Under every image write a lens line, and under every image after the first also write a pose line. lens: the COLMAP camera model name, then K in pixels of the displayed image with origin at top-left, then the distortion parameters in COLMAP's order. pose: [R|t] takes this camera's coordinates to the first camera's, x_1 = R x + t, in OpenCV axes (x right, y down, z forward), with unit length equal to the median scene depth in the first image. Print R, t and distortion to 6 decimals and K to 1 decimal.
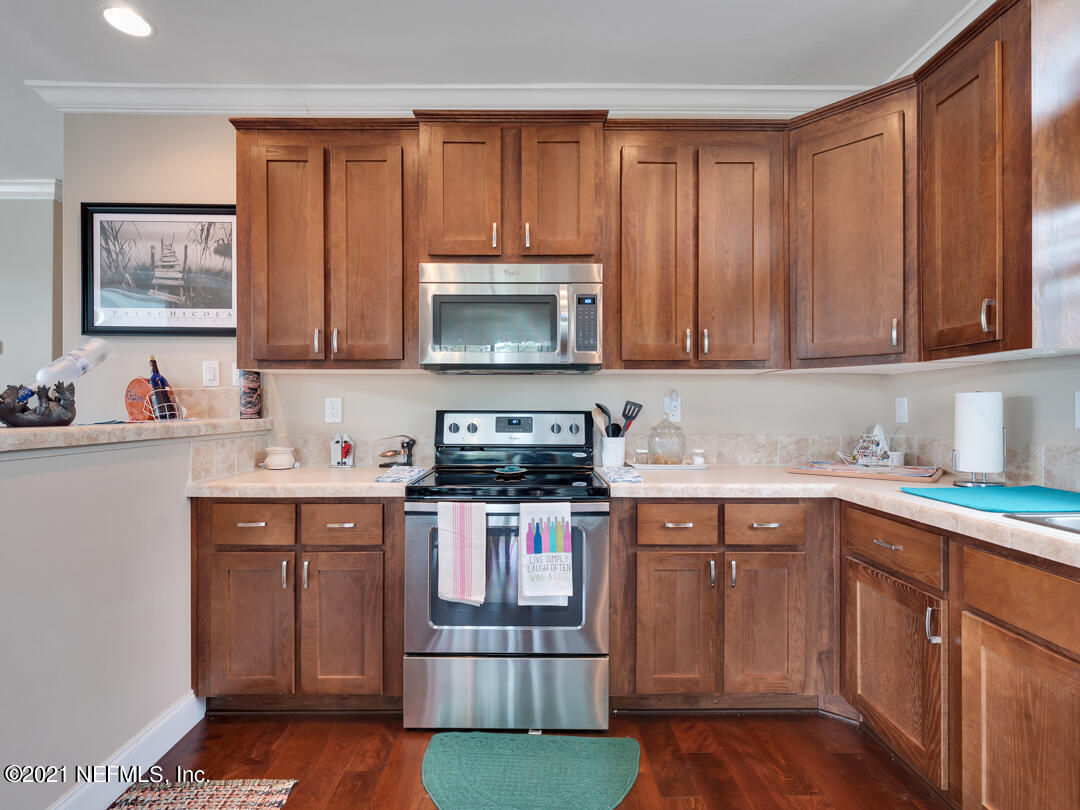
lens RADIAL K [[531.2, 0, 531.2], [0, 531.2, 406.0], [0, 0, 1]] dist [0.015956, -0.012127]
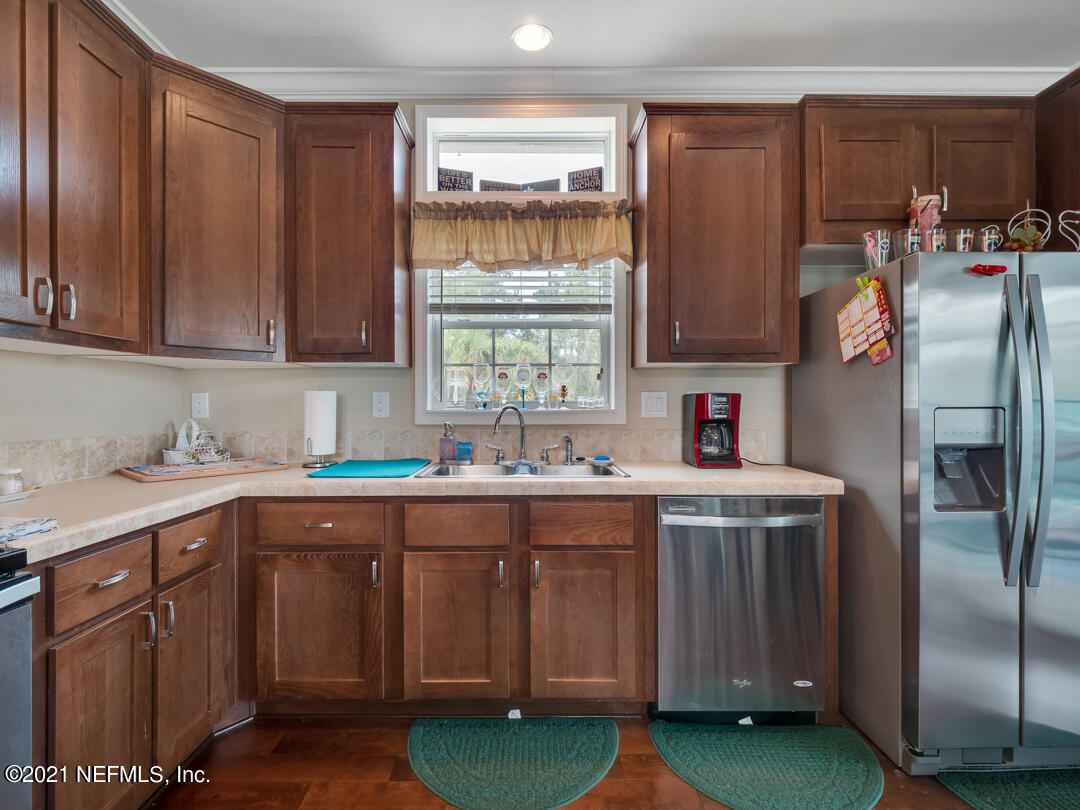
lens RADIAL K [[531.2, 0, 531.2], [0, 531.2, 406.0], [0, 0, 1]] dist [0.015956, -0.012127]
pose [[-0.001322, -0.002821, 0.999995, -0.384734], [-0.004632, 0.999985, 0.002815, 0.003887], [-0.999988, -0.004628, -0.001336, 0.477483]]
